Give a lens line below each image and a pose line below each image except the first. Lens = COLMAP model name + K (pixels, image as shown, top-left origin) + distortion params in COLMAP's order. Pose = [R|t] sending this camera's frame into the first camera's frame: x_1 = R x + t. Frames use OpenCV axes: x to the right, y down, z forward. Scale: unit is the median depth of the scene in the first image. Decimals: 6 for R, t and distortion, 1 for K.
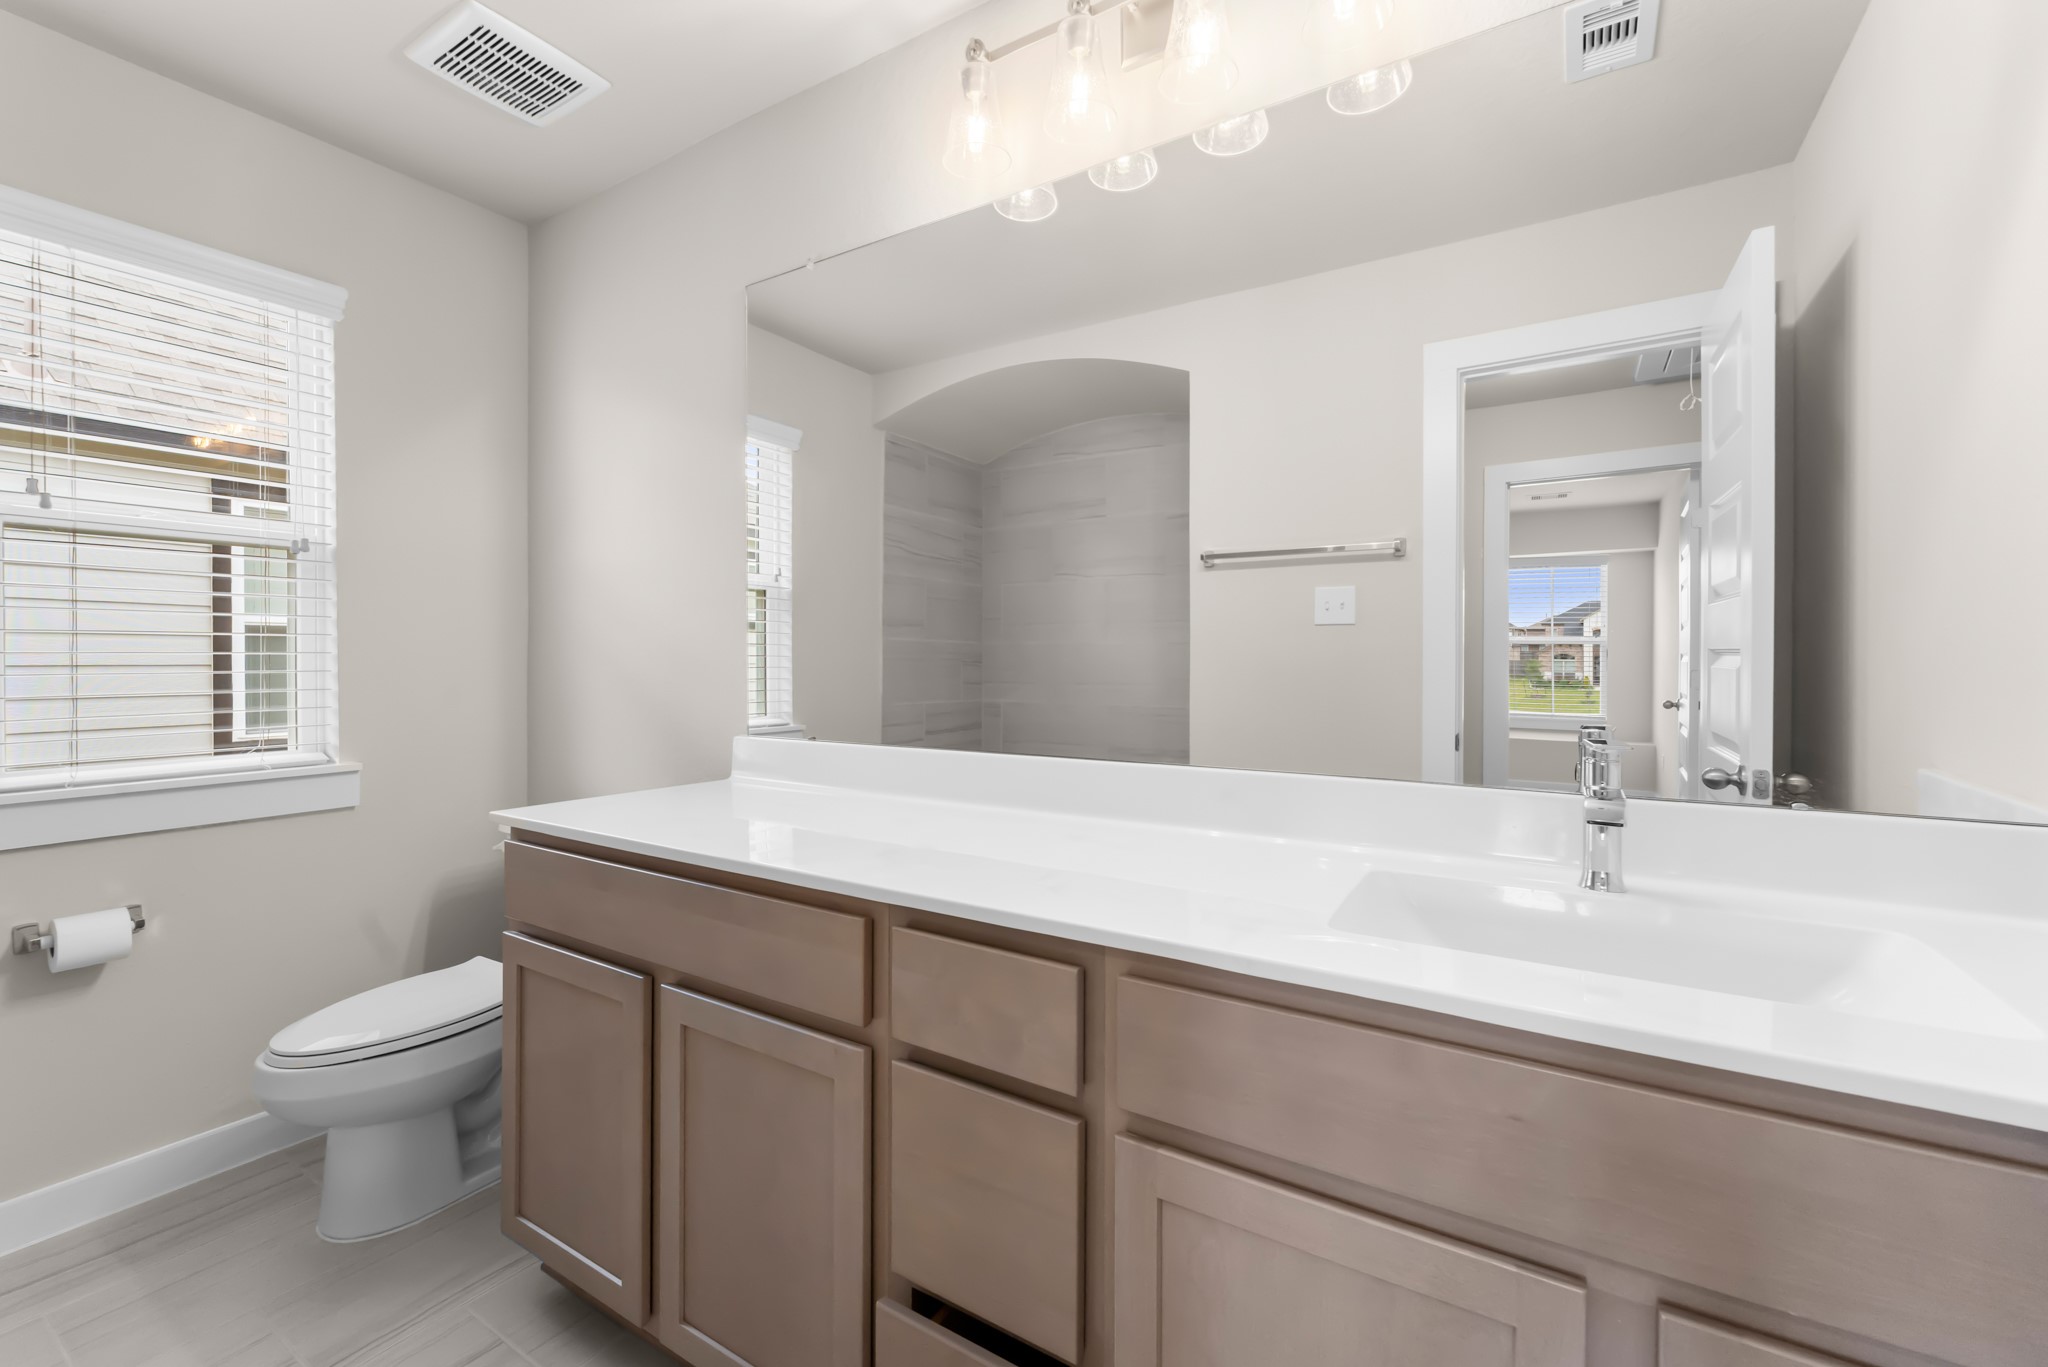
lens RADIAL K [[839.3, 0, 1031.8], [0, 839.3, 661.7], [0, 0, 1]] dist [0.004276, -0.002232]
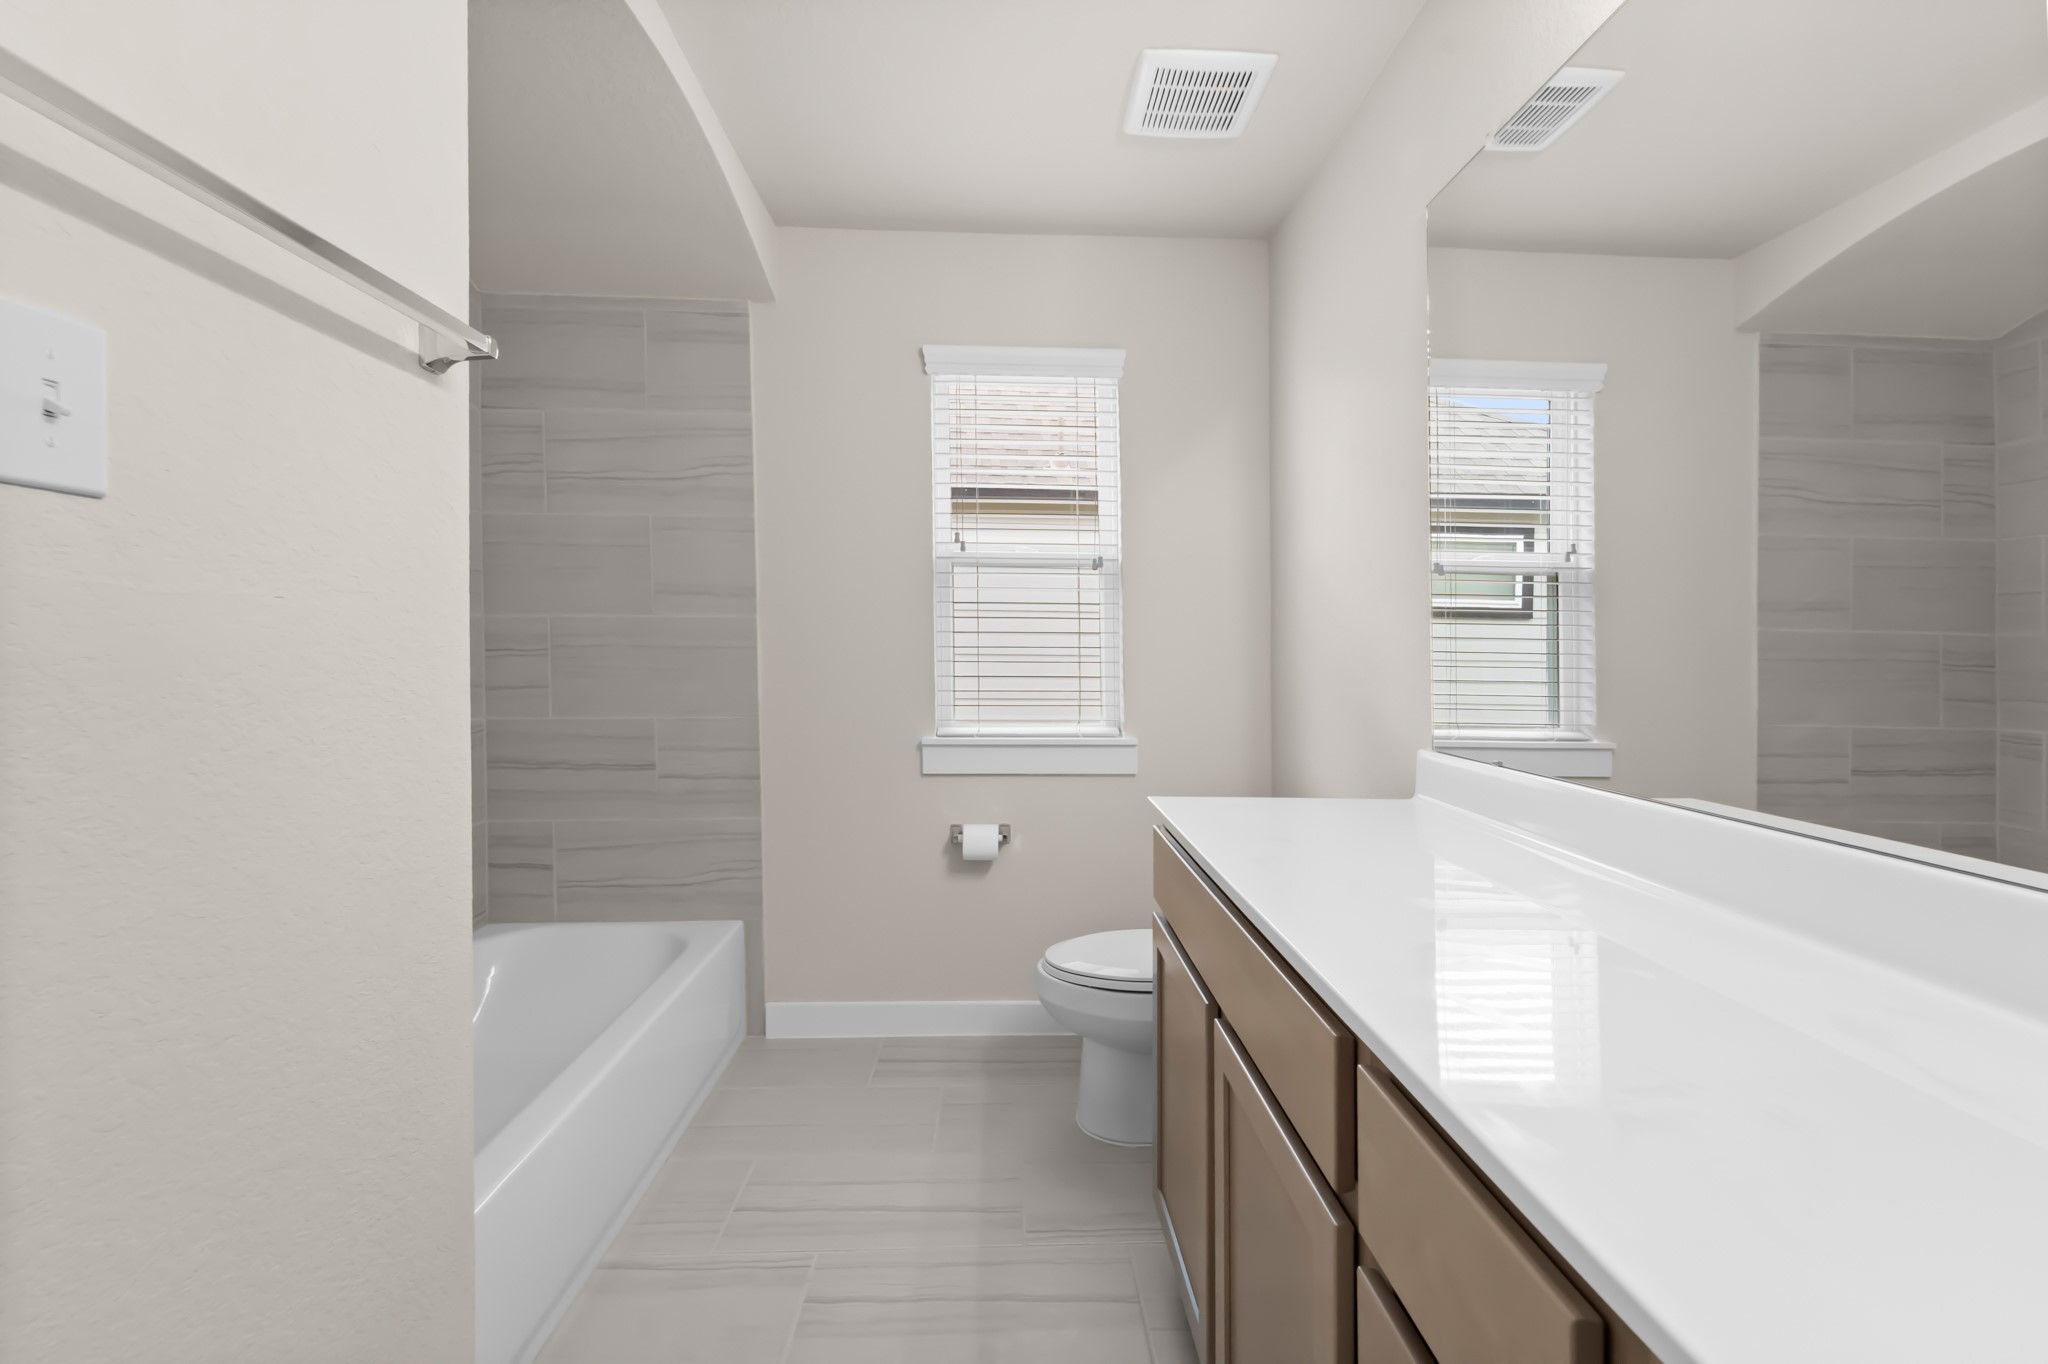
lens RADIAL K [[839.3, 0, 1037.1], [0, 839.3, 651.7], [0, 0, 1]] dist [0.004276, -0.002232]
pose [[0.564152, 0.005982, -0.825649, 0.116435], [-0.012700, 0.999918, -0.001433, -0.001368], [0.825573, 0.011295, 0.564182, 0.201914]]
